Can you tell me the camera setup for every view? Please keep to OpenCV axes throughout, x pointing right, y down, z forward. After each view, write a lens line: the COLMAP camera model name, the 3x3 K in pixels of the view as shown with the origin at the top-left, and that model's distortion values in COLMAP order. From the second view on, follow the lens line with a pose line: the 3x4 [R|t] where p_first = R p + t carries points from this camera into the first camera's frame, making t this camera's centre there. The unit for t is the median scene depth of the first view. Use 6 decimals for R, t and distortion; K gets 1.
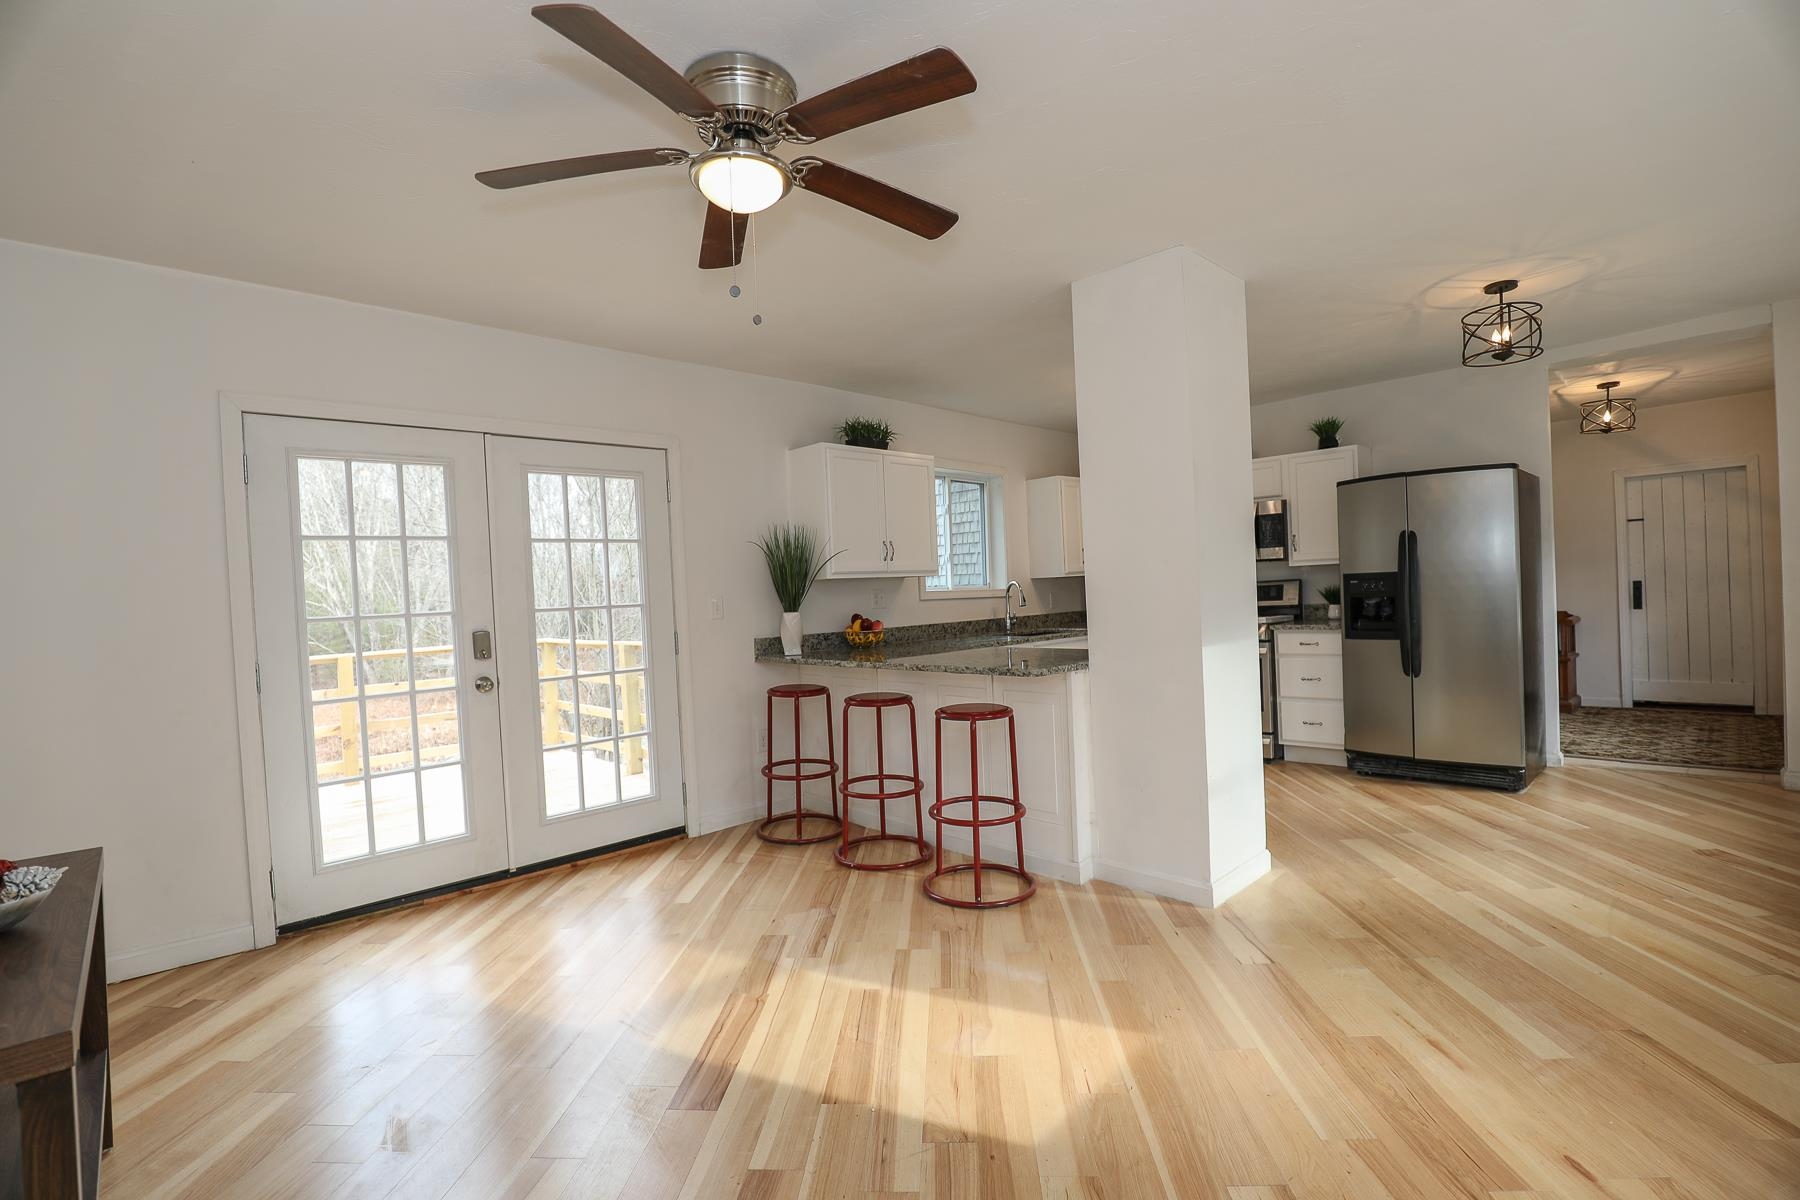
lens RADIAL K [[846.8, 0, 875.0], [0, 846.8, 607.6], [0, 0, 1]] dist [-0.034394, 0.007546]
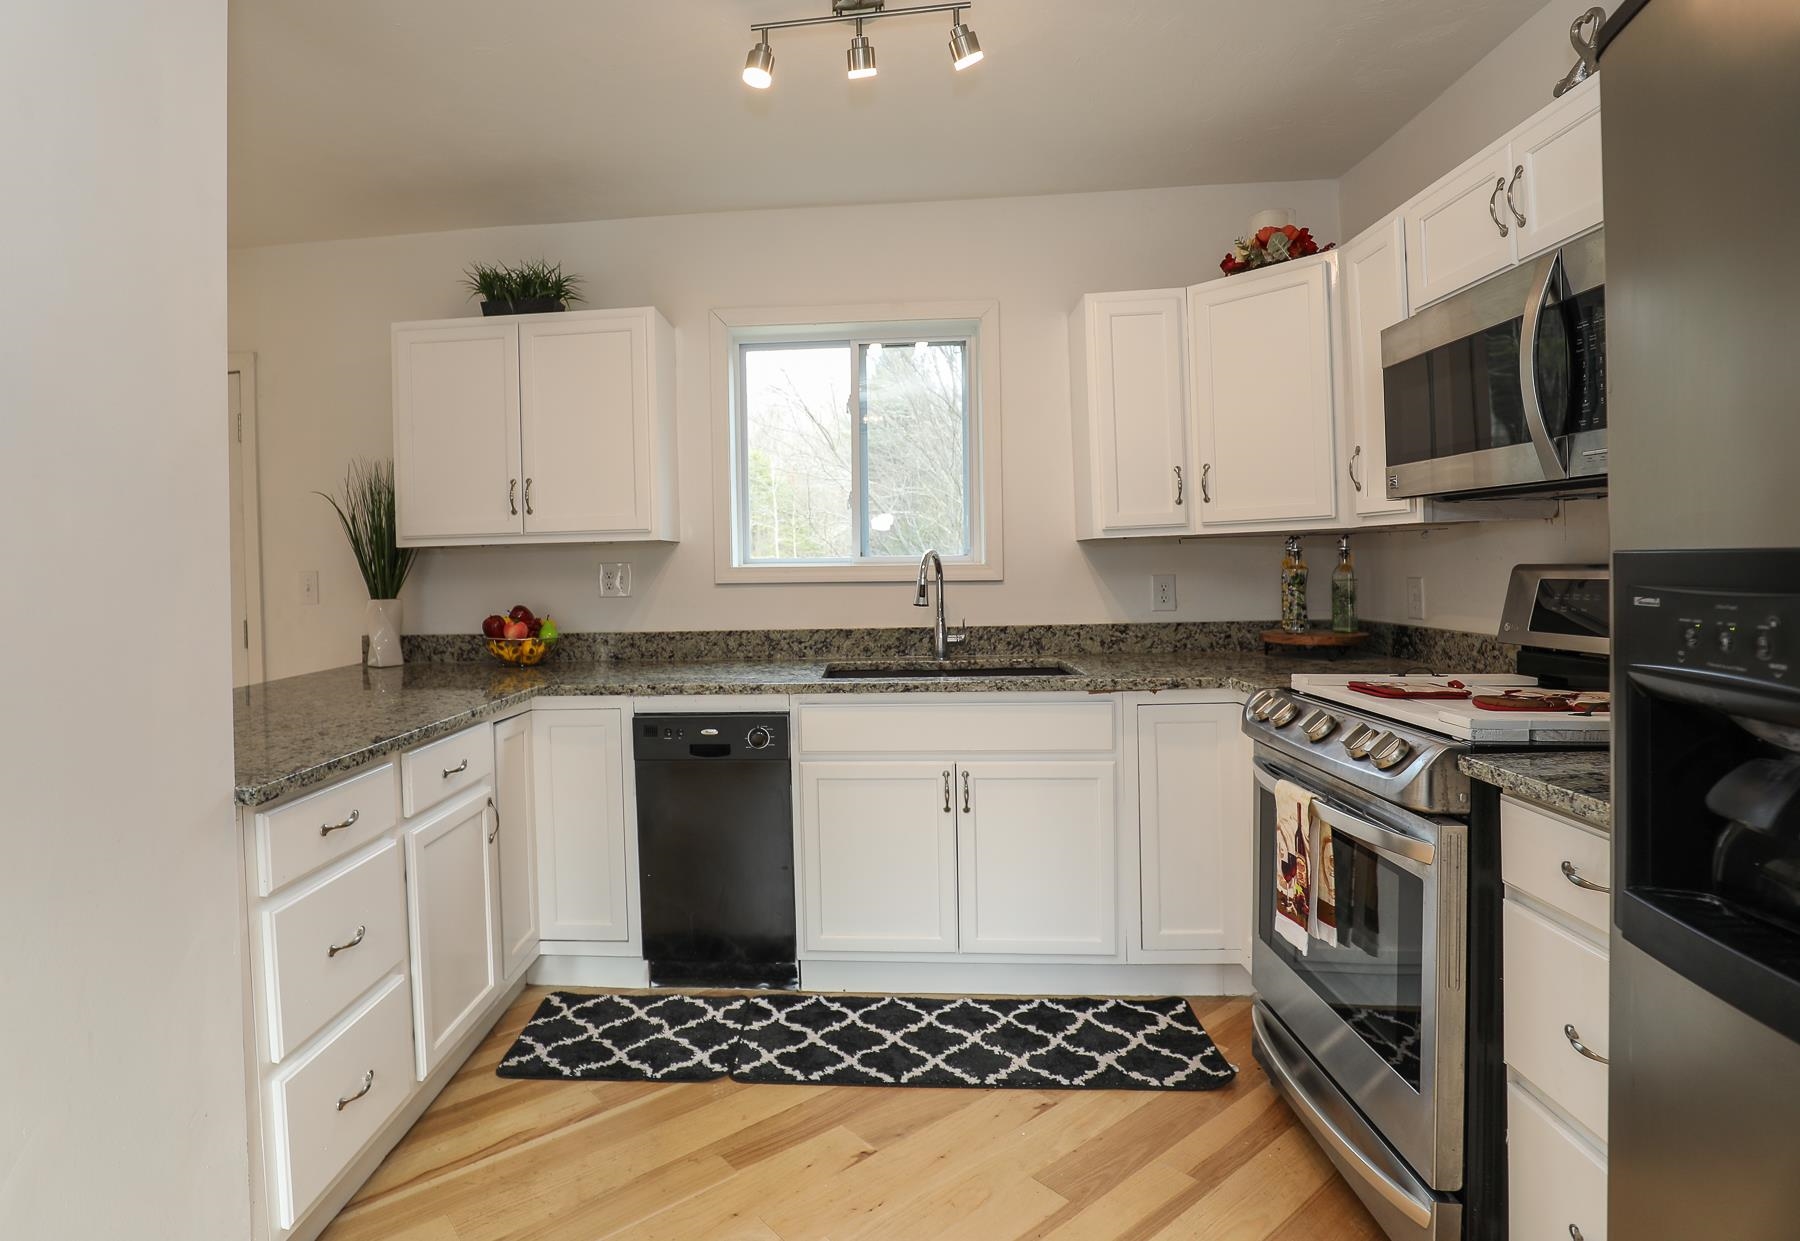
lens RADIAL K [[928.8, 0, 792.3], [0, 928.8, 575.4], [0, 0, 1]] dist [-0.020075, -0.001508]
pose [[0.637876, 0.036561, -0.769271, 0.765263], [-0.019592, 0.999320, 0.031248, -0.048534], [0.769890, -0.004861, 0.638158, 0.959273]]
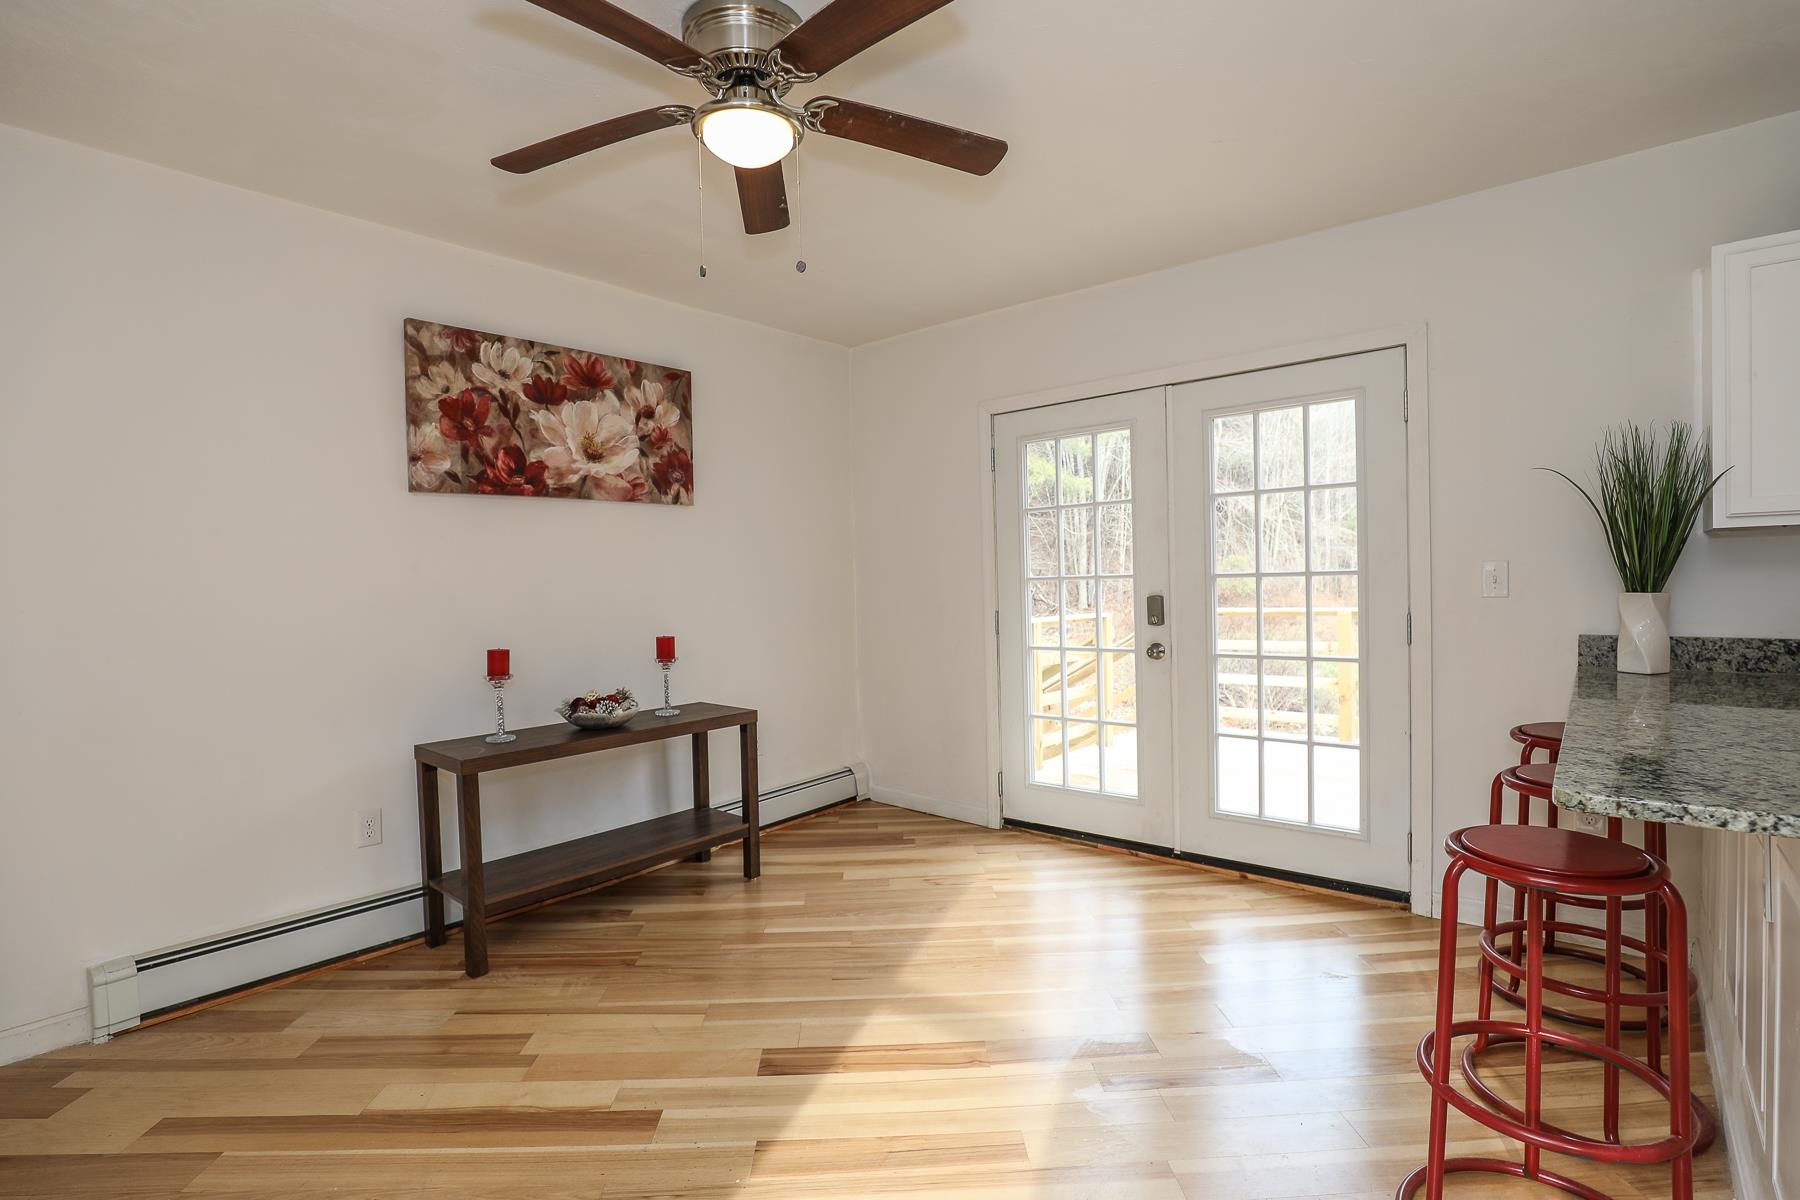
lens RADIAL K [[846.8, 0, 887.2], [0, 846.8, 608.8], [0, 0, 1]] dist [-0.034394, 0.007546]
pose [[0.107232, 0.074935, -0.991406, 0.446228], [0.001580, 0.997142, 0.075539, -0.029609], [0.994233, -0.009666, 0.106807, 0.579161]]
